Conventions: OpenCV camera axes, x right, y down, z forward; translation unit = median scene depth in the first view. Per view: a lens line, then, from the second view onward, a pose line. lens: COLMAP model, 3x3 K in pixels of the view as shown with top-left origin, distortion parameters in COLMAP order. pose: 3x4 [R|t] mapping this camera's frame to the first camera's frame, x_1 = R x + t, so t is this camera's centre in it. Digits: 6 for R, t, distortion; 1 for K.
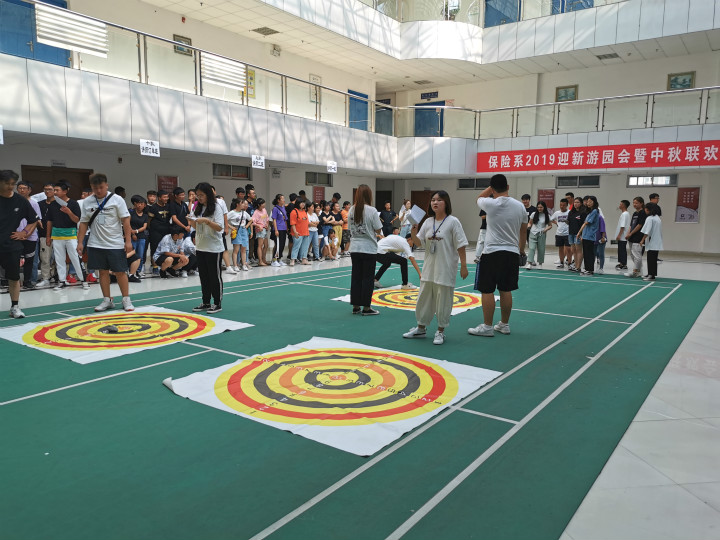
lens RADIAL K [[560.0, 0, 356.8], [0, 560.0, 273.0], [0, 0, 1]] dist [0.048108, -0.000383]
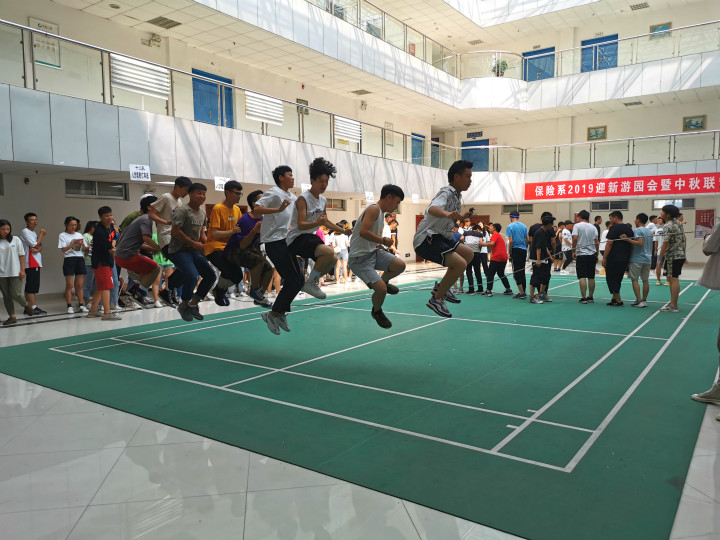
lens RADIAL K [[560.0, 0, 362.8], [0, 560.0, 268.3], [0, 0, 1]] dist [0.048108, -0.000383]
pose [[0.999845, -0.017539, 0.001289, -0.146110], [0.017583, 0.998399, -0.053760, 0.025563], [-0.000344, 0.053774, 0.998553, -0.196517]]
